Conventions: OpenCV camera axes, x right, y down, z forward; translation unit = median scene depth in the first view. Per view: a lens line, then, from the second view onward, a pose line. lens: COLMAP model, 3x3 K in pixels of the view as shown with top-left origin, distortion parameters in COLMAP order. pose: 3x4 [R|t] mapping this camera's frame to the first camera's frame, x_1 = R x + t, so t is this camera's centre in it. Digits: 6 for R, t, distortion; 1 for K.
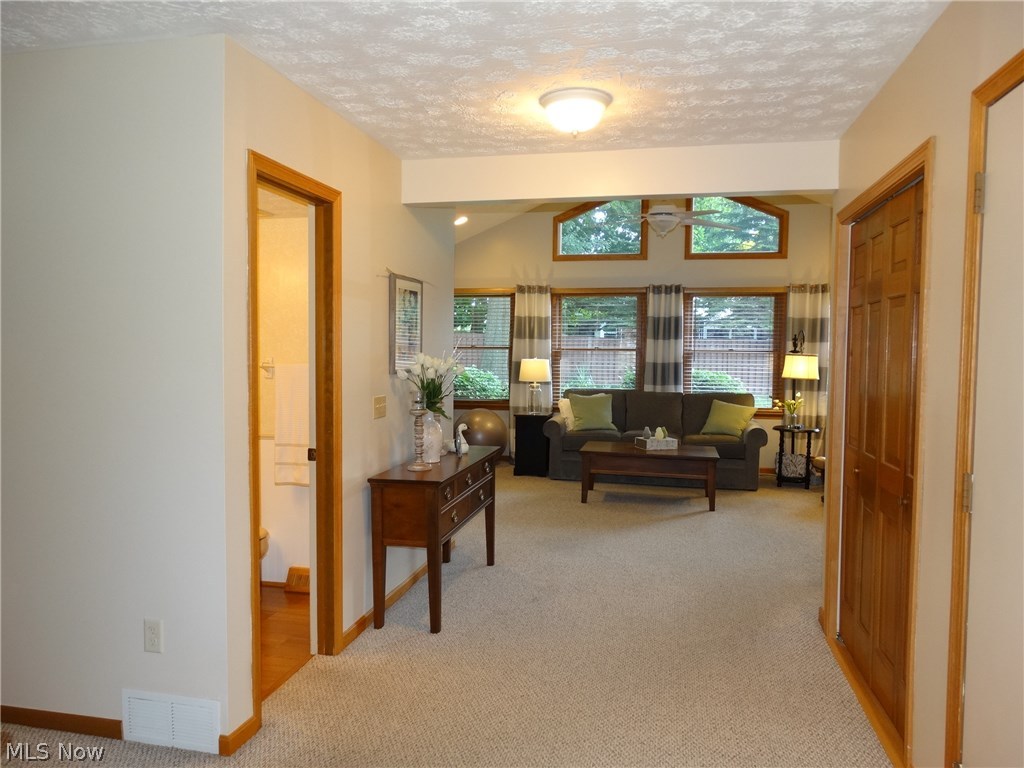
lens RADIAL K [[729.3, 0, 510.5], [0, 729.3, 386.4], [0, 0, 1]] dist [0.000249, -0.001592]
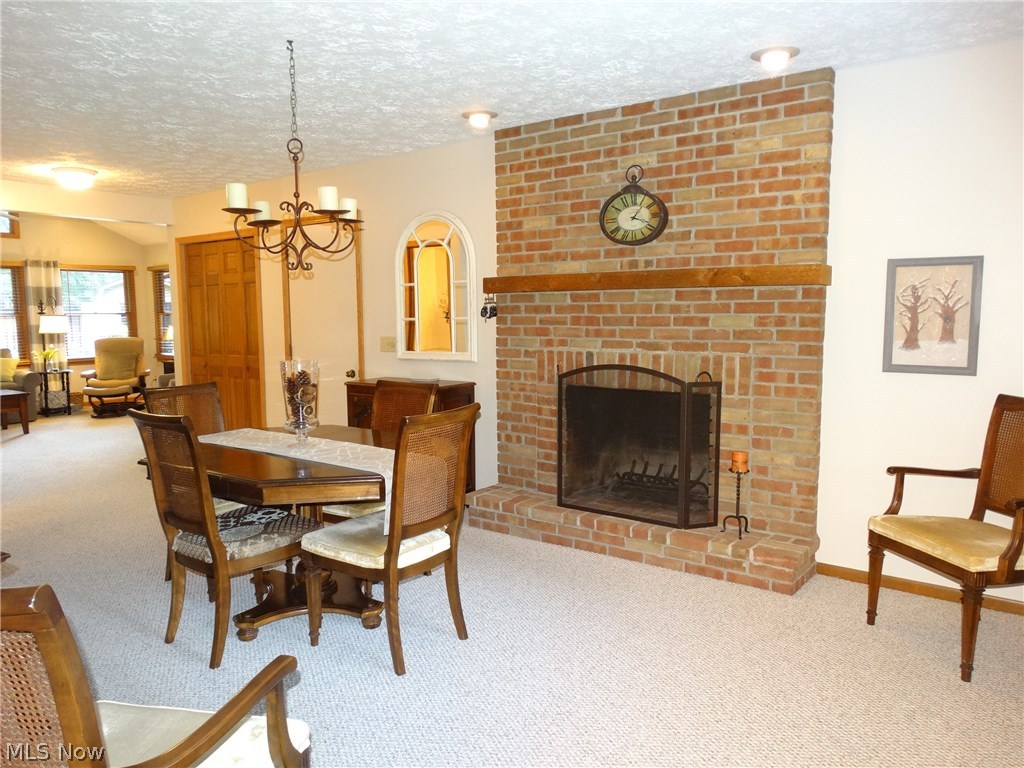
lens RADIAL K [[729.3, 0, 507.8], [0, 729.3, 390.9], [0, 0, 1]] dist [0.000249, -0.001592]
pose [[0.411164, -0.111714, 0.904690, -0.437903], [0.062868, 0.993574, 0.094117, 0.018687], [-0.909391, 0.018179, 0.415545, -0.274594]]
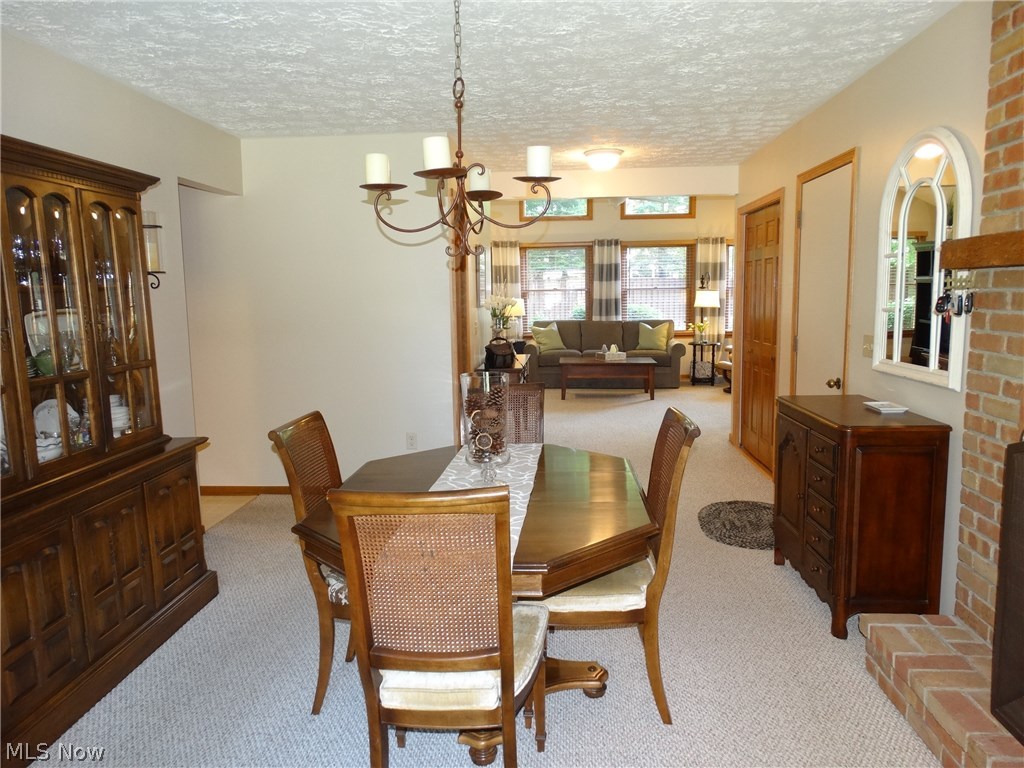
lens RADIAL K [[729.3, 0, 508.0], [0, 729.3, 385.1], [0, 0, 1]] dist [0.000249, -0.001592]
pose [[0.990103, -0.044848, 0.132986, -0.156596], [0.034534, 0.996286, 0.078877, 0.013654], [-0.136030, -0.073504, 0.987974, -0.307001]]
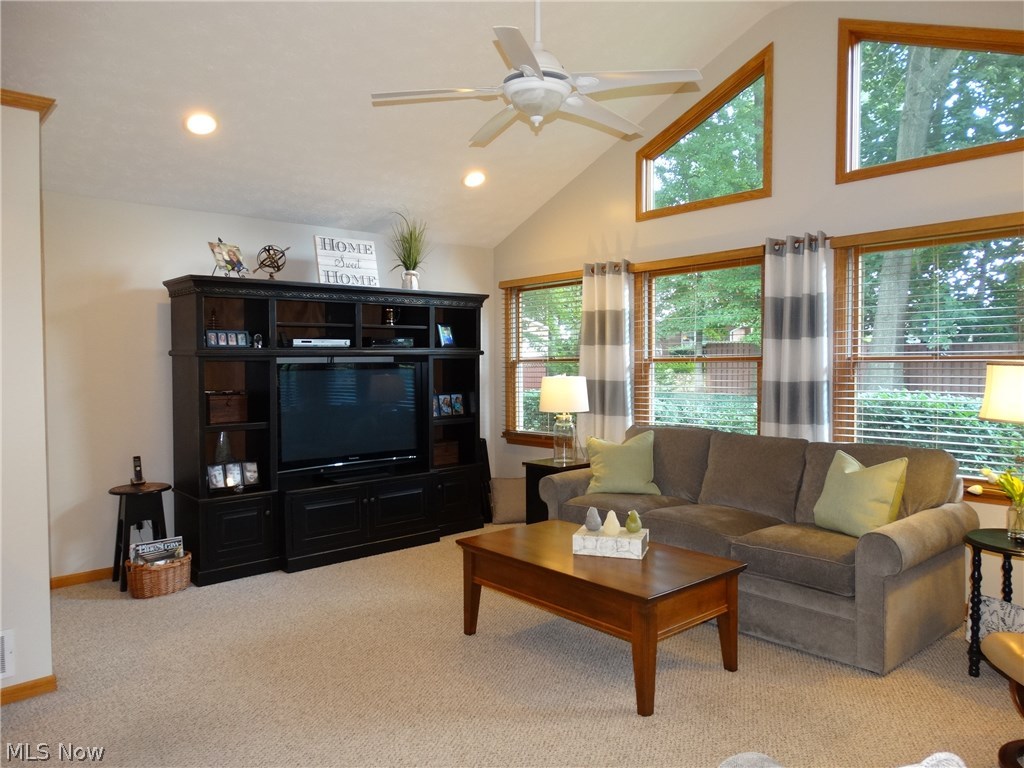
lens RADIAL K [[729.3, 0, 515.0], [0, 729.3, 376.3], [0, 0, 1]] dist [0.000249, -0.001592]
pose [[0.796512, -0.003112, -0.604615, 0.383591], [-0.017167, 0.999467, -0.027761, -0.018943], [0.604380, 0.032491, 0.796034, 0.465148]]
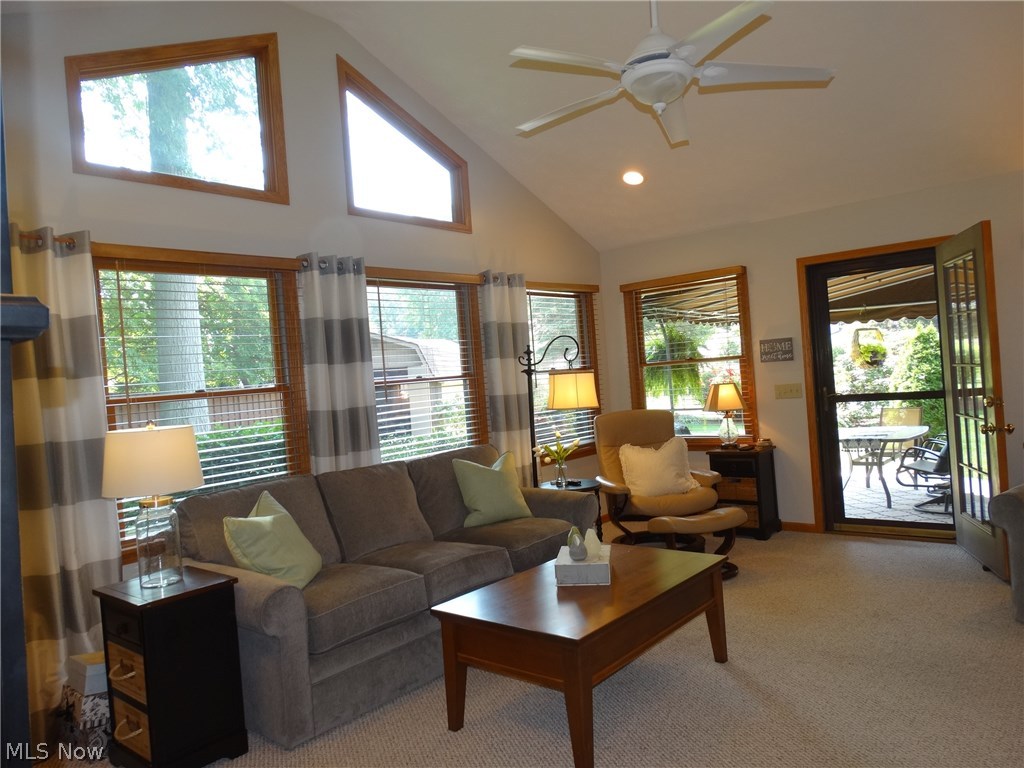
lens RADIAL K [[729.3, 0, 503.5], [0, 729.3, 380.8], [0, 0, 1]] dist [0.000249, -0.001592]
pose [[0.471394, -0.053520, 0.880297, -0.190263], [0.126440, 0.991947, -0.007399, -0.035572], [-0.872812, 0.114792, 0.474365, 0.683703]]
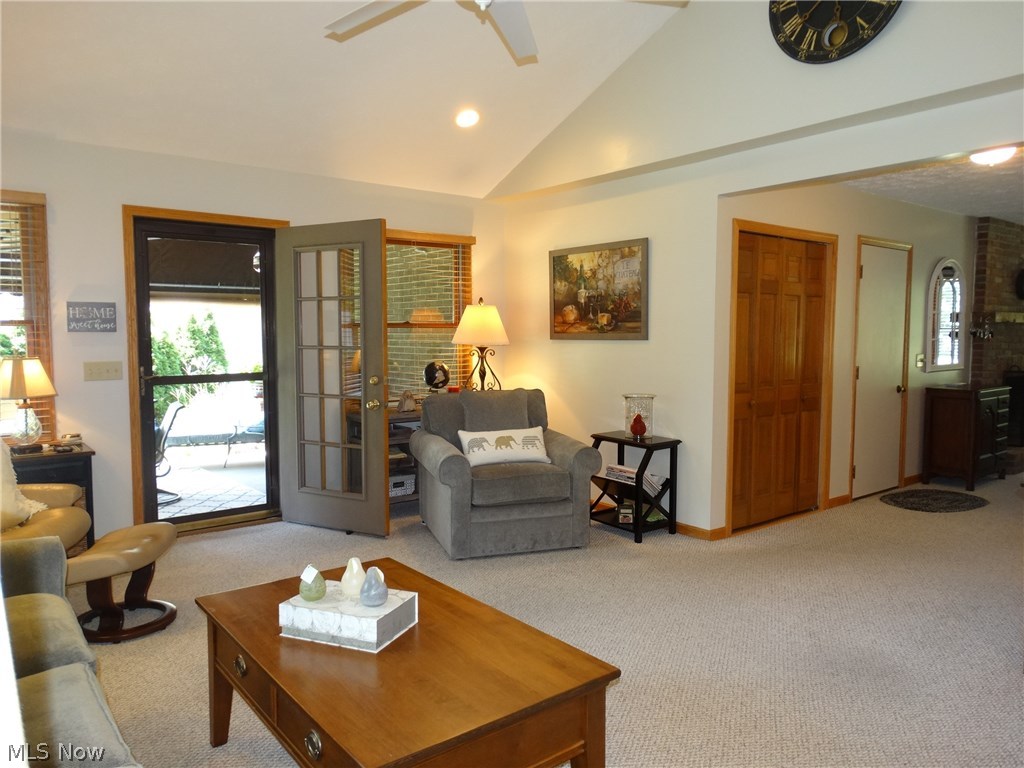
lens RADIAL K [[729.3, 0, 512.4], [0, 729.3, 385.1], [0, 0, 1]] dist [0.000249, -0.001592]
pose [[-0.776680, -0.060200, 0.627012, -0.037680], [0.019160, 0.992704, 0.119043, -0.044346], [-0.629604, 0.104472, -0.769860, 0.982950]]
